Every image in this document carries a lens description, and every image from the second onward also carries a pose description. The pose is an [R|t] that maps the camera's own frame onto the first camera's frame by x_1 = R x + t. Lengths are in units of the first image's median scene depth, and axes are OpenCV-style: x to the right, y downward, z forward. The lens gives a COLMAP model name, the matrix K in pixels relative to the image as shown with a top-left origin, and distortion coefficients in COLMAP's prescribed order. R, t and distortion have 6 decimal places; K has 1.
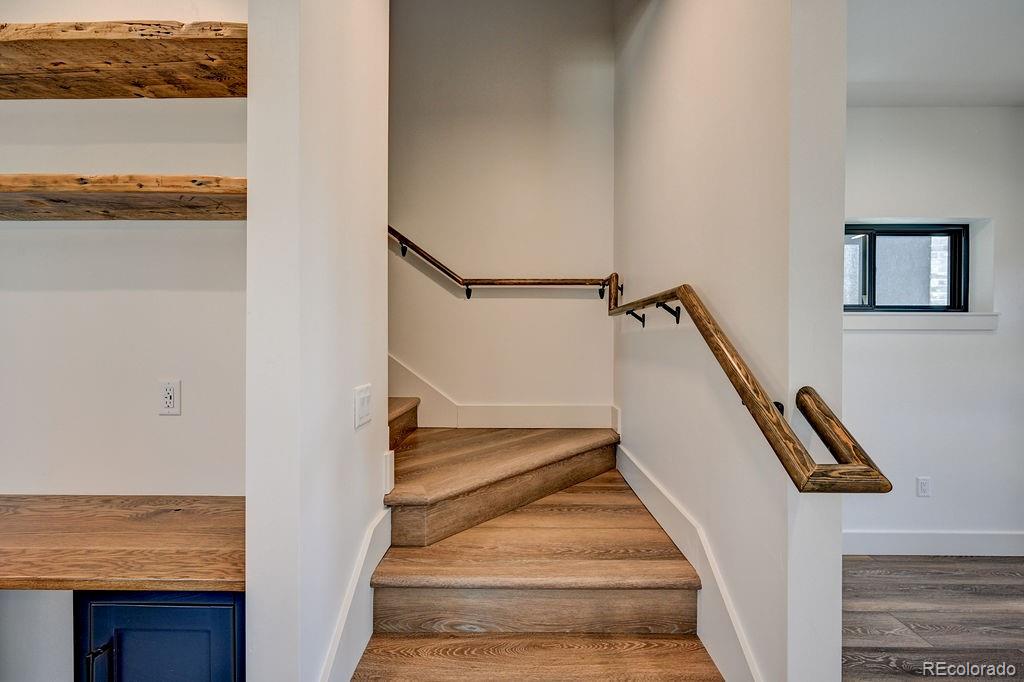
lens RADIAL K [[403.7, 0, 514.3], [0, 403.7, 344.1], [0, 0, 1]] dist [-0.002013, 0.000672]
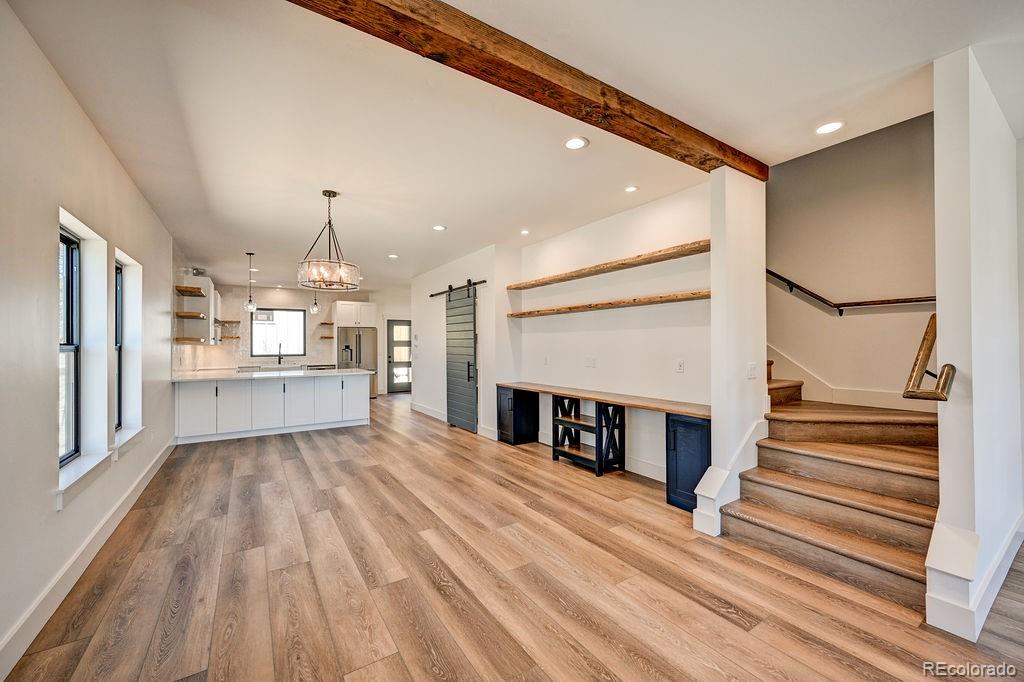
lens RADIAL K [[403.7, 0, 513.0], [0, 403.7, 341.0], [0, 0, 1]] dist [-0.002013, 0.000672]
pose [[0.556546, -0.013060, -0.830714, 0.804527], [-0.000811, 0.999867, -0.016263, 0.006981], [0.830817, 0.009725, 0.556461, -1.485671]]
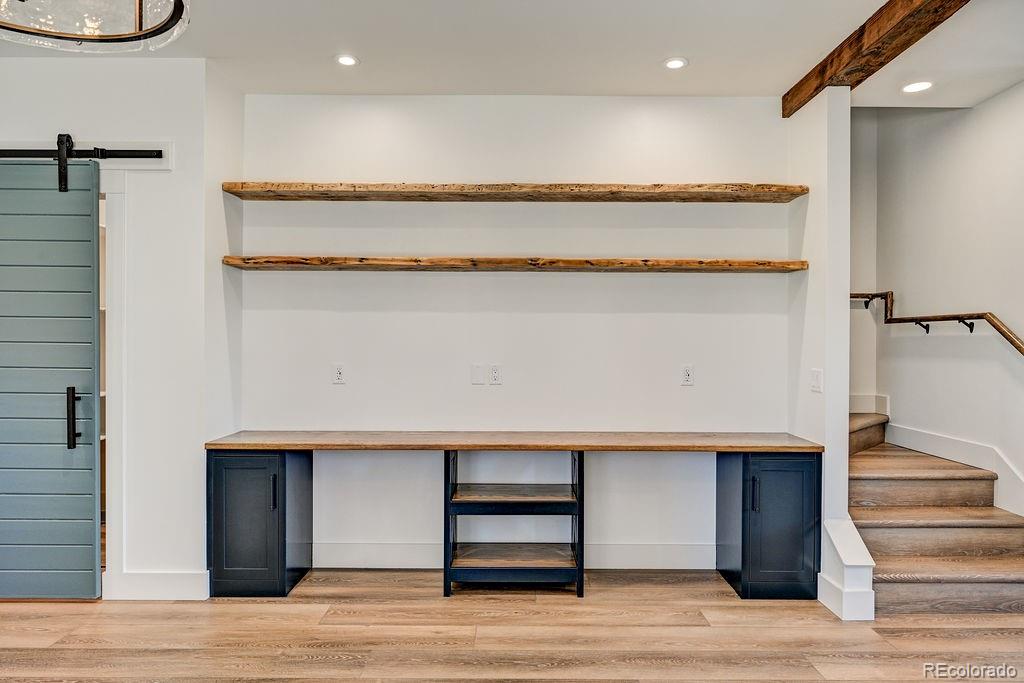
lens RADIAL K [[629.9, 0, 510.3], [0, 629.9, 343.6], [0, 0, 1]] dist [-0.005416, 0.002182]
pose [[0.999956, 0.002730, 0.009019, -1.636223], [-0.002713, 0.999995, -0.001905, 0.003158], [-0.009024, 0.001880, 0.999958, -1.687091]]
